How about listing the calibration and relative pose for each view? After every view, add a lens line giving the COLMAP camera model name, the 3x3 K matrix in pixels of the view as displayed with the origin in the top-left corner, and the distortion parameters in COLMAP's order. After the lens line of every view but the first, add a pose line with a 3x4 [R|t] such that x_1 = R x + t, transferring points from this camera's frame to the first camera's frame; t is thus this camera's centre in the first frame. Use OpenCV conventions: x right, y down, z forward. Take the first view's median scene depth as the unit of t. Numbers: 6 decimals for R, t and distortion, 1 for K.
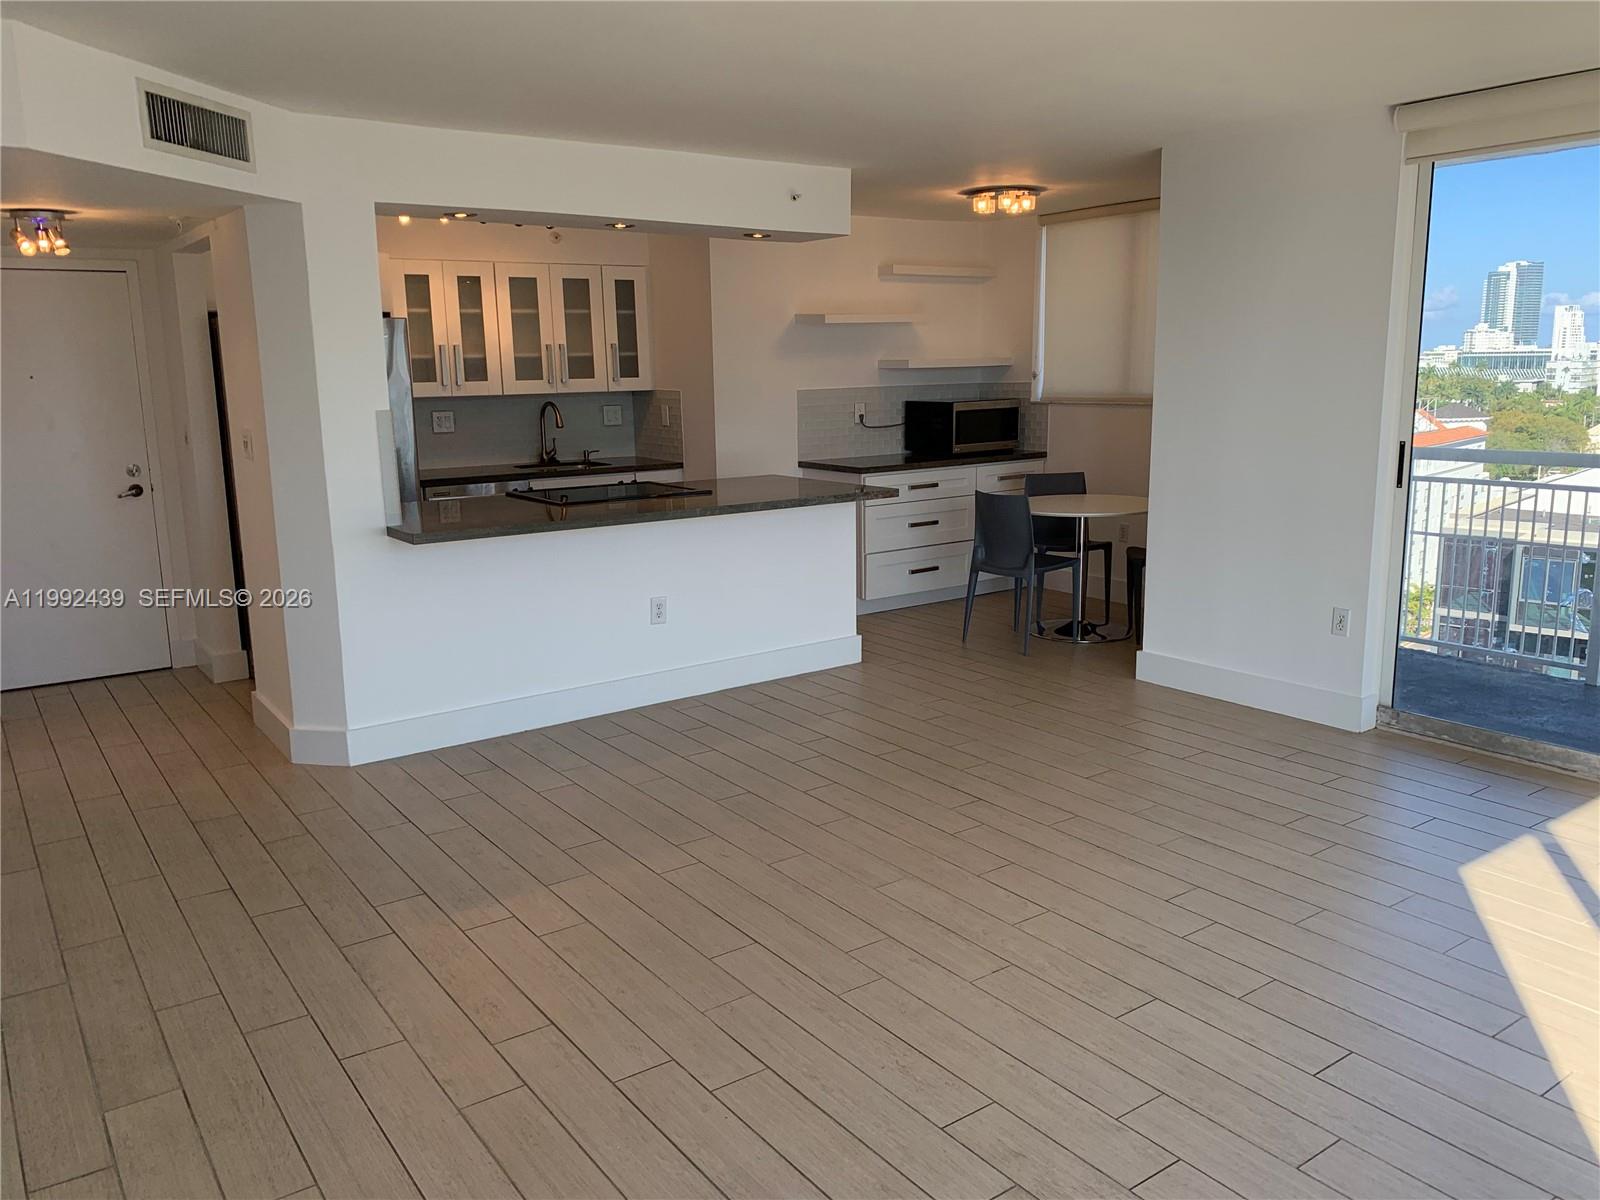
lens RADIAL K [[1207.3, 0, 800.0], [0, 1207.3, 600.0], [0, 0, 1]] dist [0.081696, 0.000424]
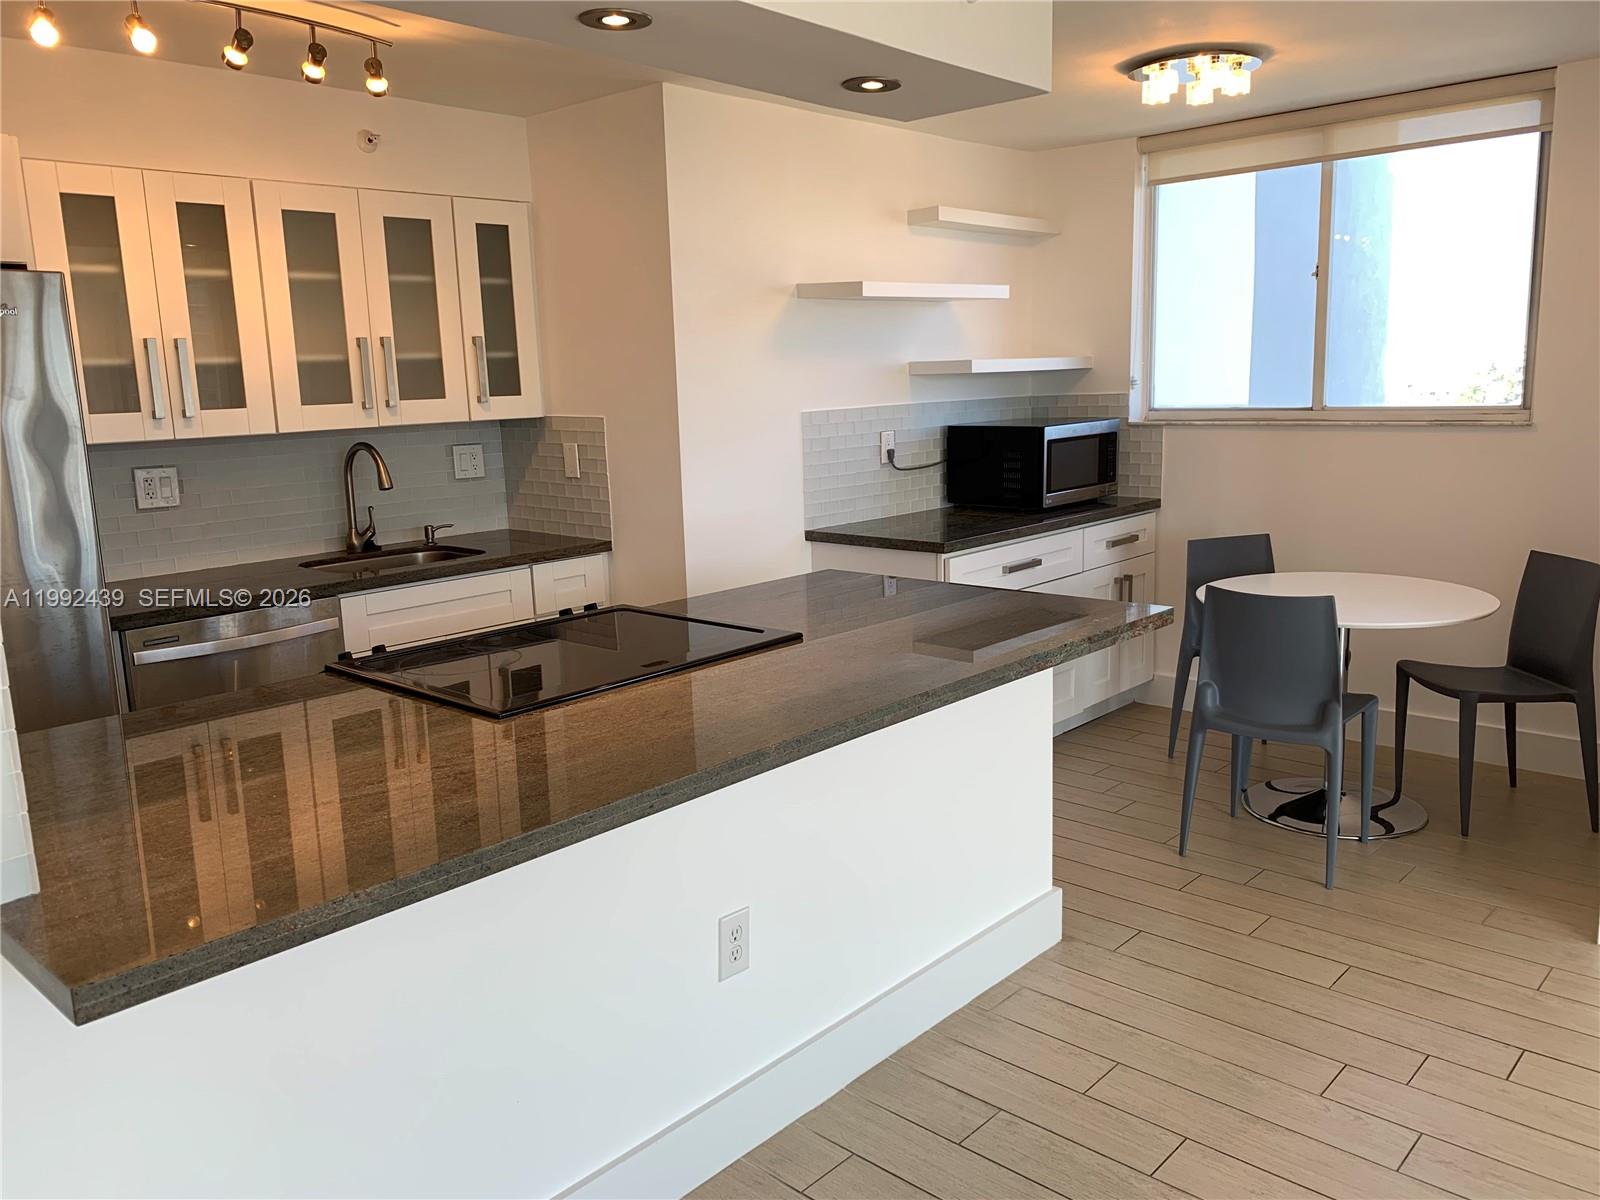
lens RADIAL K [[1229.2, 0, 800.0], [0, 1229.2, 600.0], [0, 0, 1]] dist [0.008761, 0.004418]
pose [[0.979656, -0.048898, 0.194634, -0.124138], [0.052224, 0.998563, -0.011992, -0.074890], [-0.193768, 0.021913, 0.980803, 0.415986]]
